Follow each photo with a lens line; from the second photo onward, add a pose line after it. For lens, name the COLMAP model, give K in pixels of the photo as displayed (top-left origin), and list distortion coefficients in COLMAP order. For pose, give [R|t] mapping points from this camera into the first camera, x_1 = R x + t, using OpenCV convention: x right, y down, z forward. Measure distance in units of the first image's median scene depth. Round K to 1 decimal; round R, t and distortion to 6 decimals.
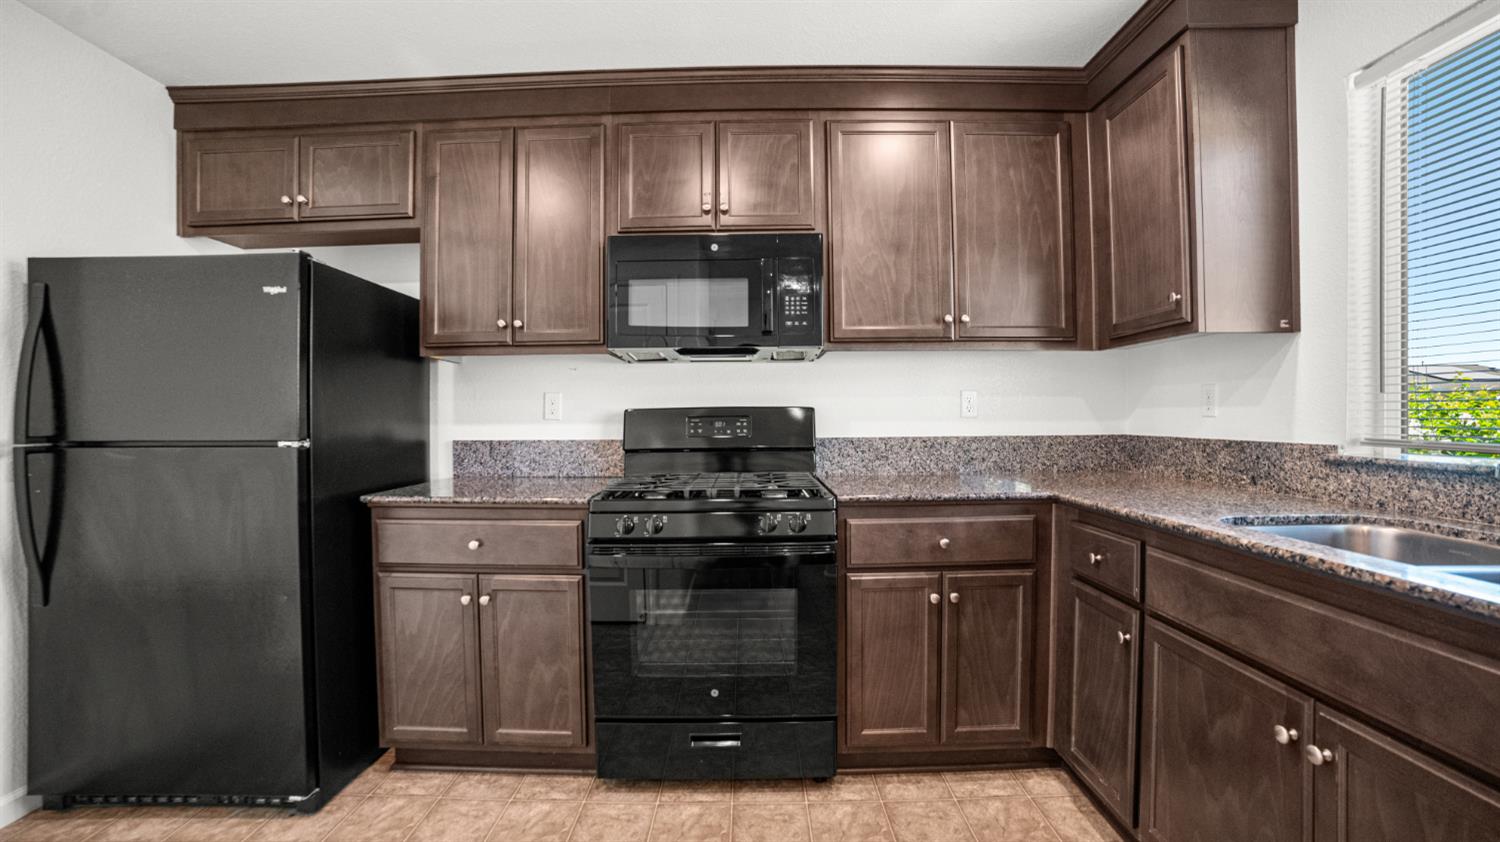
lens RADIAL K [[615.8, 0, 741.7], [0, 615.8, 427.4], [0, 0, 1]] dist [-0.092743, 0.031347]
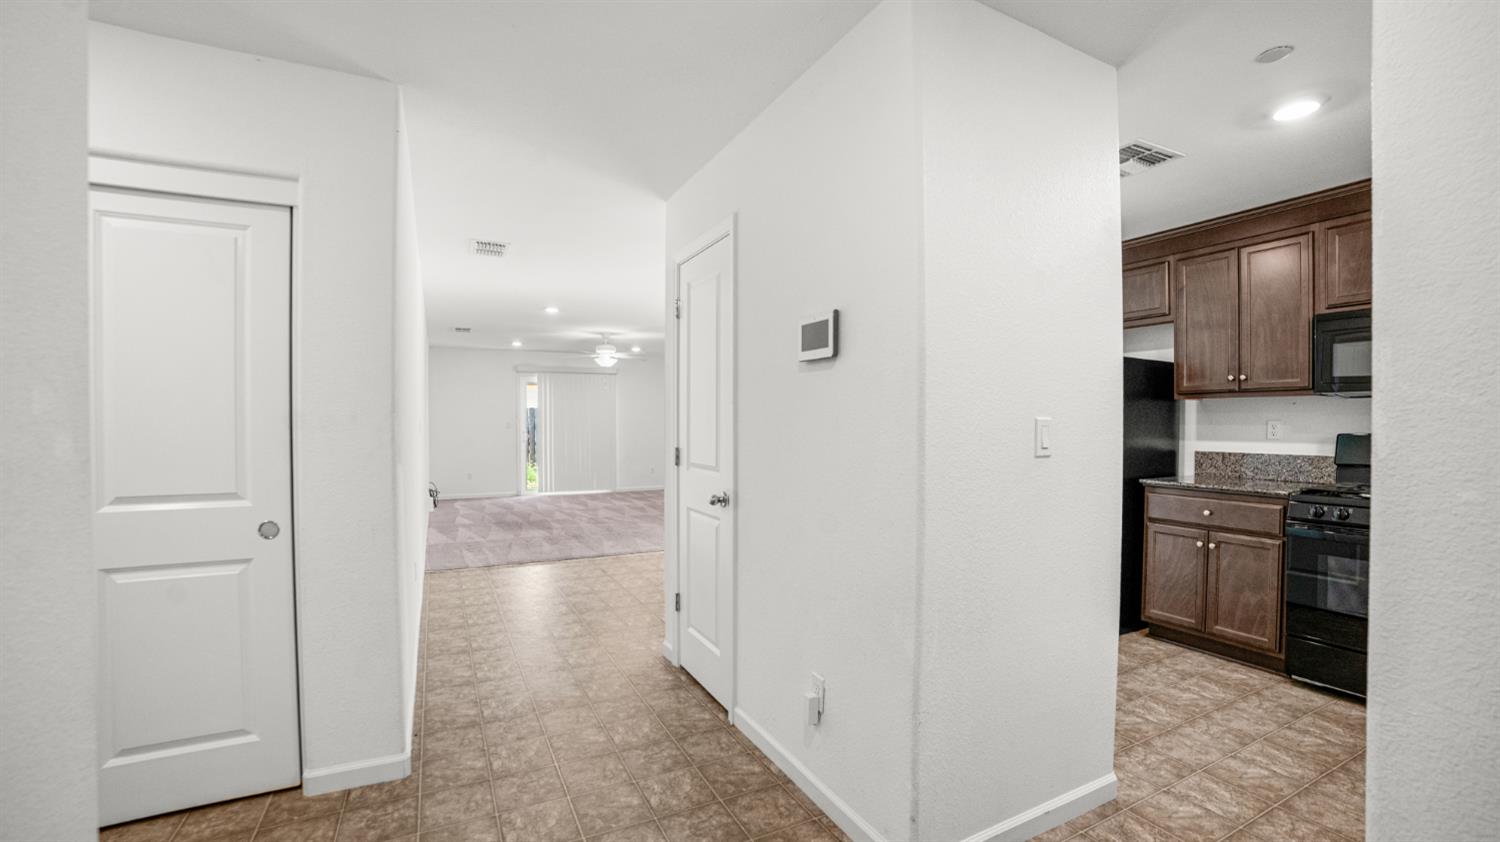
lens RADIAL K [[615.8, 0, 741.7], [0, 615.8, 427.4], [0, 0, 1]] dist [-0.092743, 0.031347]
pose [[0.454585, 0.012655, -0.890613, 0.430416], [-0.020987, 0.999774, 0.003493, -0.025966], [0.890456, 0.017104, 0.454748, -0.924393]]
